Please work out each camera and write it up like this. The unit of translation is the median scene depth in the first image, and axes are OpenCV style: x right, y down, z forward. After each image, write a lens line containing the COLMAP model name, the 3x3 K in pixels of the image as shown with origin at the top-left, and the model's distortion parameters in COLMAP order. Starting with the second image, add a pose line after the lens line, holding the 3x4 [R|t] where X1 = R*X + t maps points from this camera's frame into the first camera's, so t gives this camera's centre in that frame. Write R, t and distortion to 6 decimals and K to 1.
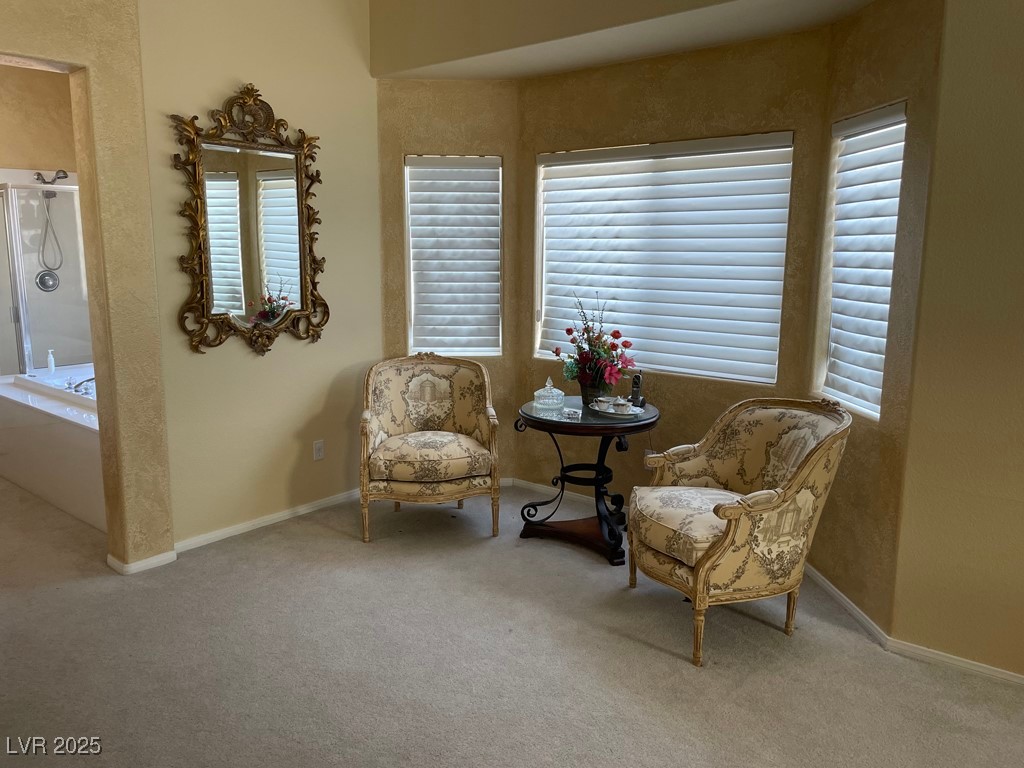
lens RADIAL K [[802.5, 0, 501.5], [0, 802.5, 380.7], [0, 0, 1]] dist [0.092190, -0.126223]
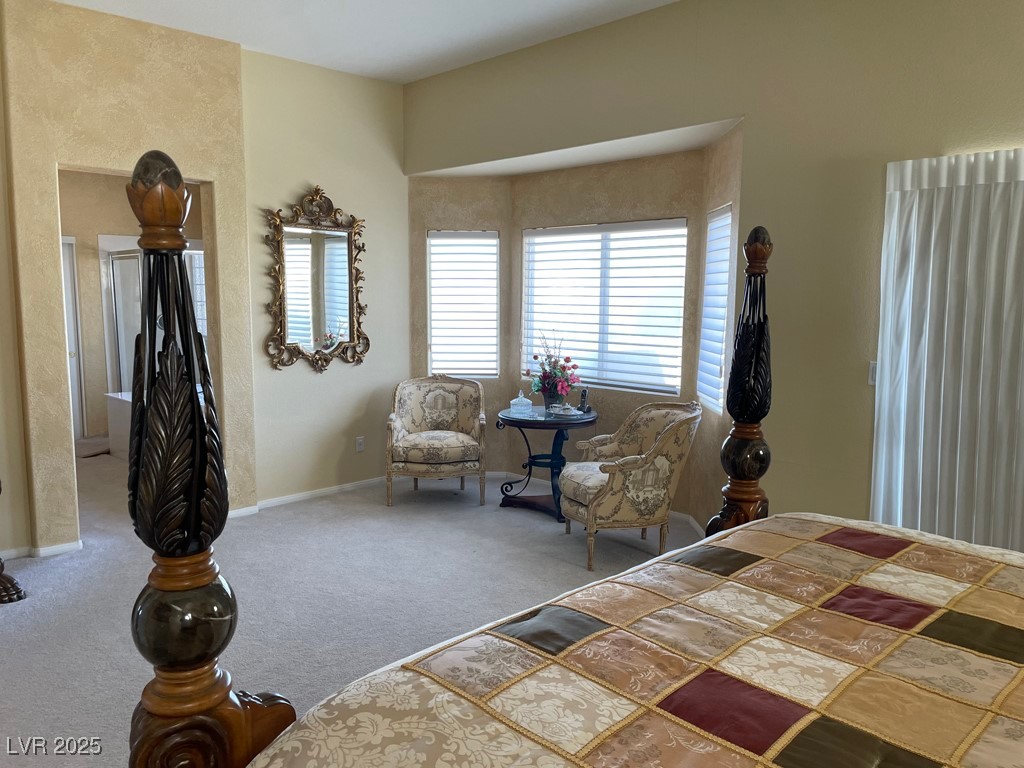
lens RADIAL K [[802.5, 0, 501.5], [0, 802.5, 380.7], [0, 0, 1]] dist [0.092190, -0.126223]
pose [[0.996693, 0.010316, -0.080603, 0.135647], [-0.014689, 0.998441, -0.053858, 0.054174], [0.079921, 0.054864, 0.995290, -0.383472]]
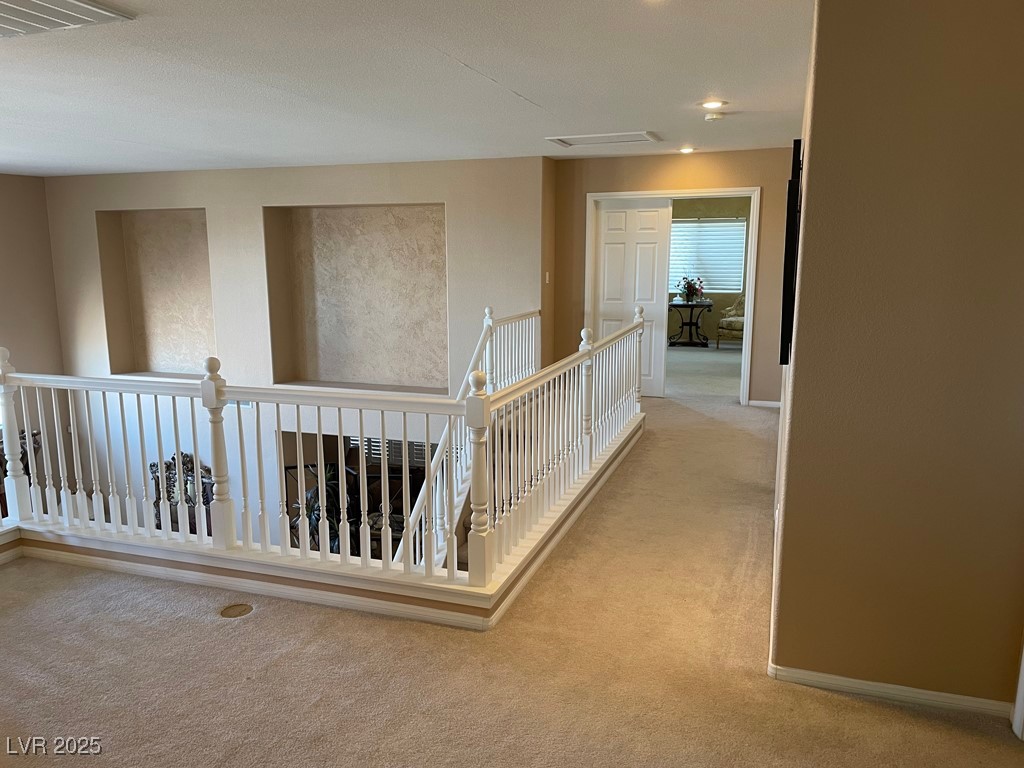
lens RADIAL K [[802.5, 0, 501.5], [0, 802.5, 380.7], [0, 0, 1]] dist [0.092190, -0.126223]
pose [[0.928158, -0.076033, 0.364337, -1.737200], [0.074955, 0.997040, 0.017121, 0.227057], [-0.364560, 0.011418, 0.931110, -1.672181]]
